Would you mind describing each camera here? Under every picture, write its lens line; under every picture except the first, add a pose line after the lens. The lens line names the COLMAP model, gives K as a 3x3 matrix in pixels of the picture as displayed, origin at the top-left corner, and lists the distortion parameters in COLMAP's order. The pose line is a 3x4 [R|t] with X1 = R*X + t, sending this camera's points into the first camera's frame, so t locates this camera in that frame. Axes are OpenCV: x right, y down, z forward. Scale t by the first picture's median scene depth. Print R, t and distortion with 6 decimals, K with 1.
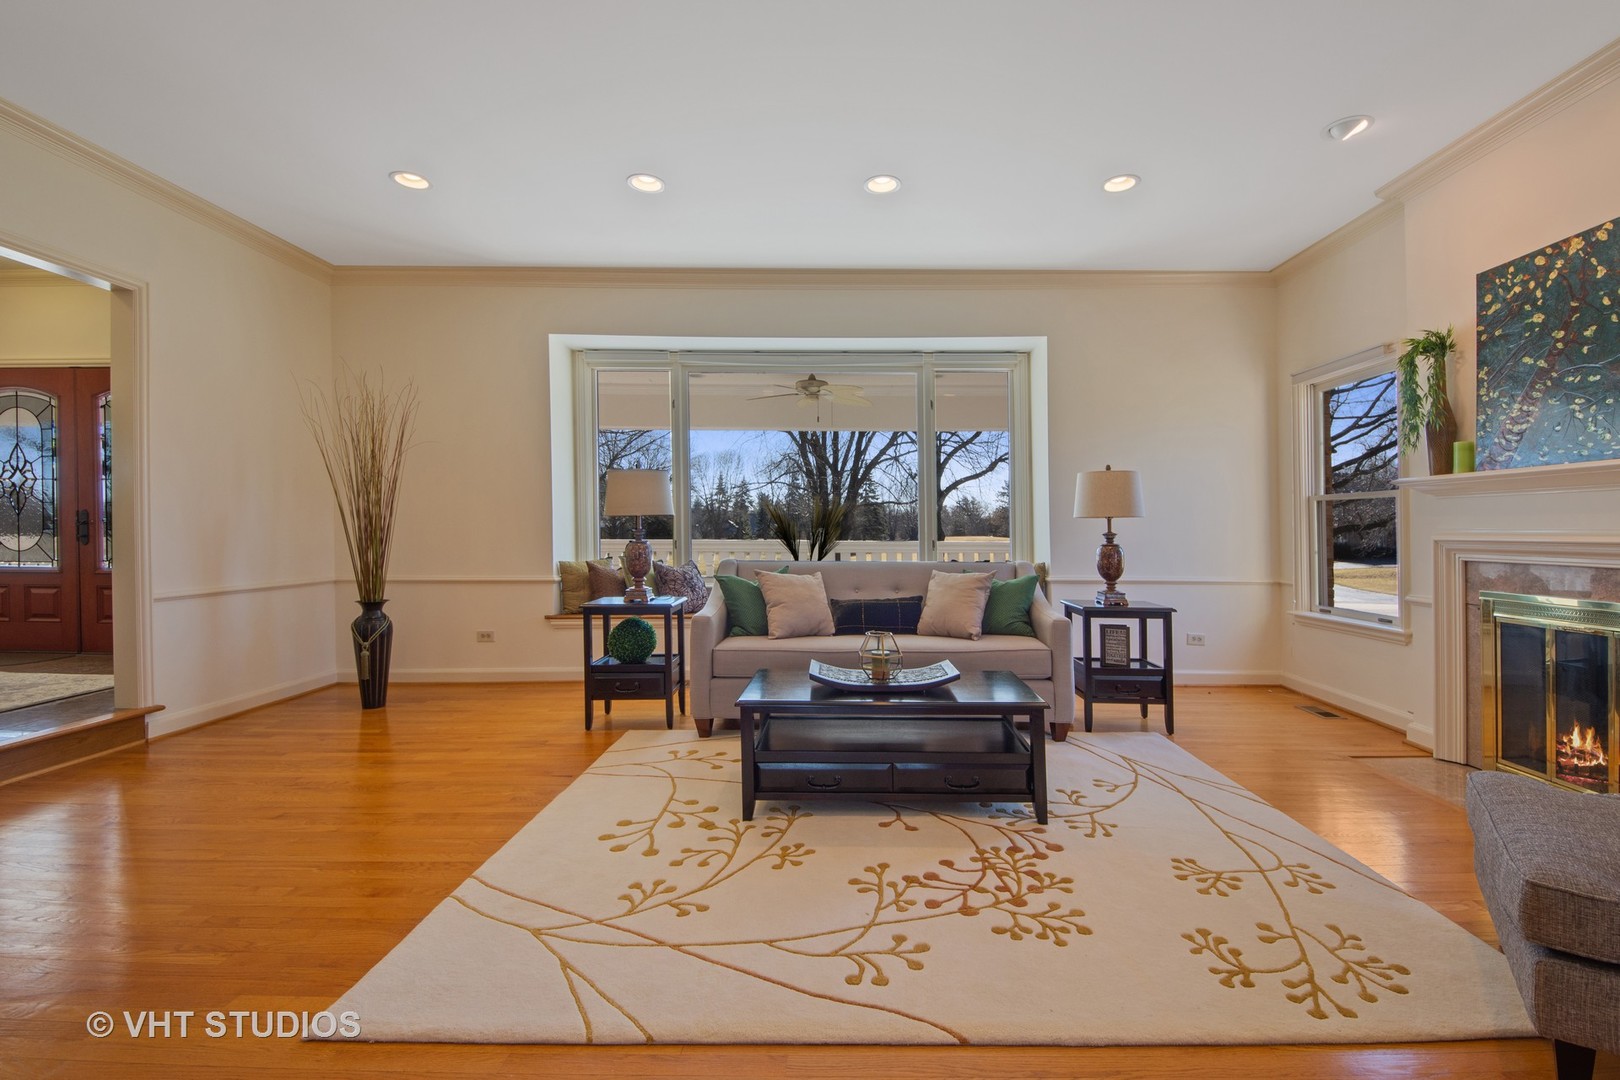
lens RADIAL K [[687.4, 0, 826.7], [0, 687.4, 534.3], [0, 0, 1]] dist [-0.019110, -0.001138]
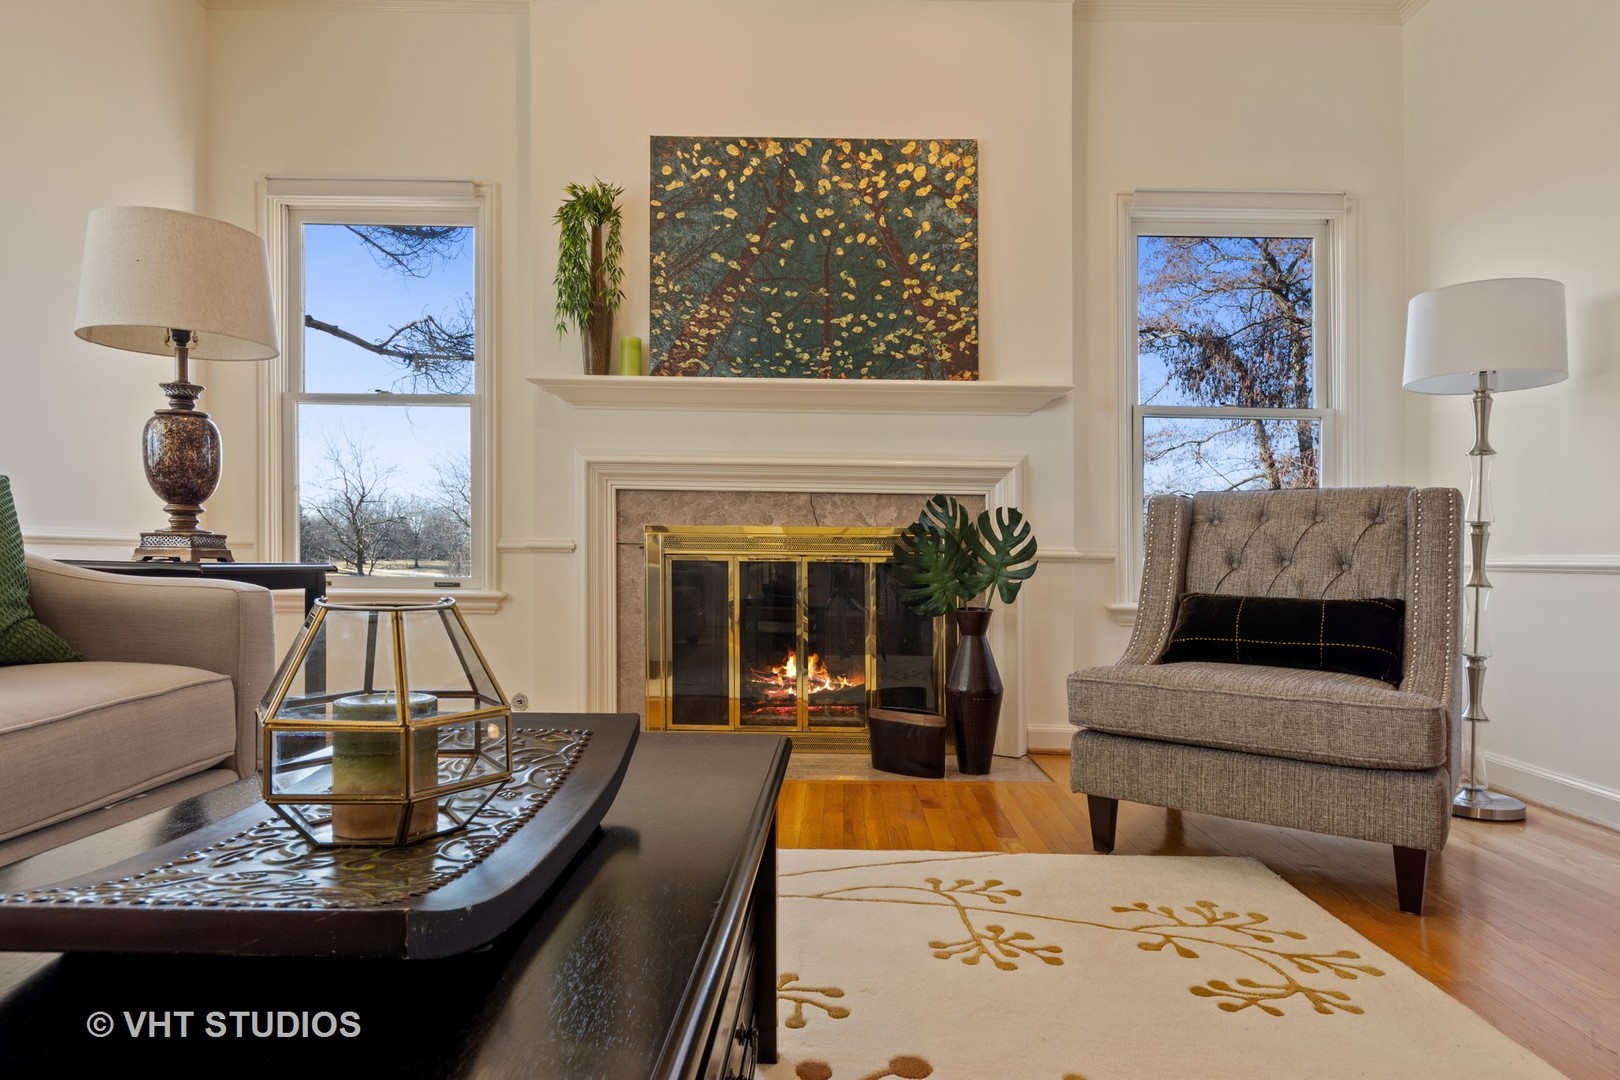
lens RADIAL K [[957.9, 0, 815.4], [0, 957.9, 539.1], [0, 0, 1]] dist [0.003588, 0.002628]
pose [[-0.012263, 0.015716, 0.999801, -0.210554], [-0.014375, 0.999770, -0.015892, 0.131589], [-0.999821, -0.014567, -0.012034, 0.914888]]
